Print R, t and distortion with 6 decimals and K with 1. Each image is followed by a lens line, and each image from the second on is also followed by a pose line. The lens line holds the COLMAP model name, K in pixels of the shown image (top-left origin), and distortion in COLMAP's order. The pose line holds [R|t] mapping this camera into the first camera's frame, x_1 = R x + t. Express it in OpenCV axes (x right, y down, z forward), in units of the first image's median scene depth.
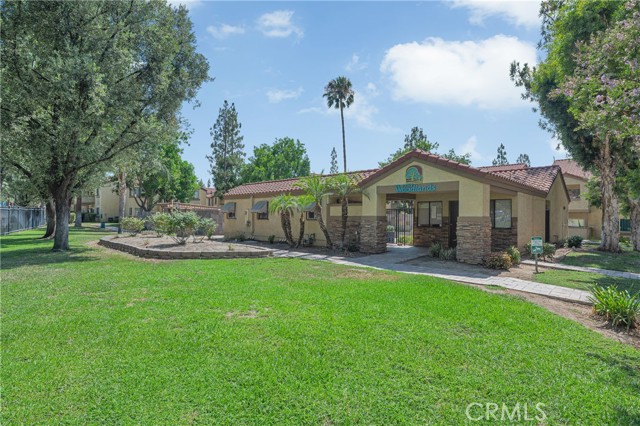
lens RADIAL K [[265.8, 0, 321.0], [0, 265.8, 214.2], [0, 0, 1]] dist [-0.000492, -0.000258]
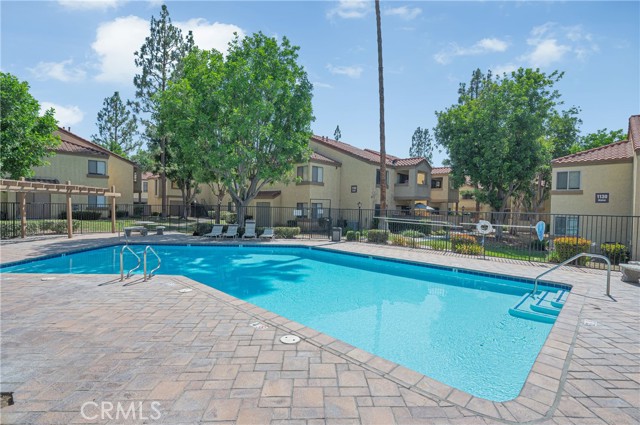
lens RADIAL K [[265.8, 0, 321.0], [0, 265.8, 213.7], [0, 0, 1]] dist [-0.000492, -0.000258]
pose [[0.999878, 0.011445, 0.010651, -0.021651], [-0.011735, 0.999549, 0.027632, 0.000538], [-0.010330, -0.027754, 0.999561, 0.418171]]
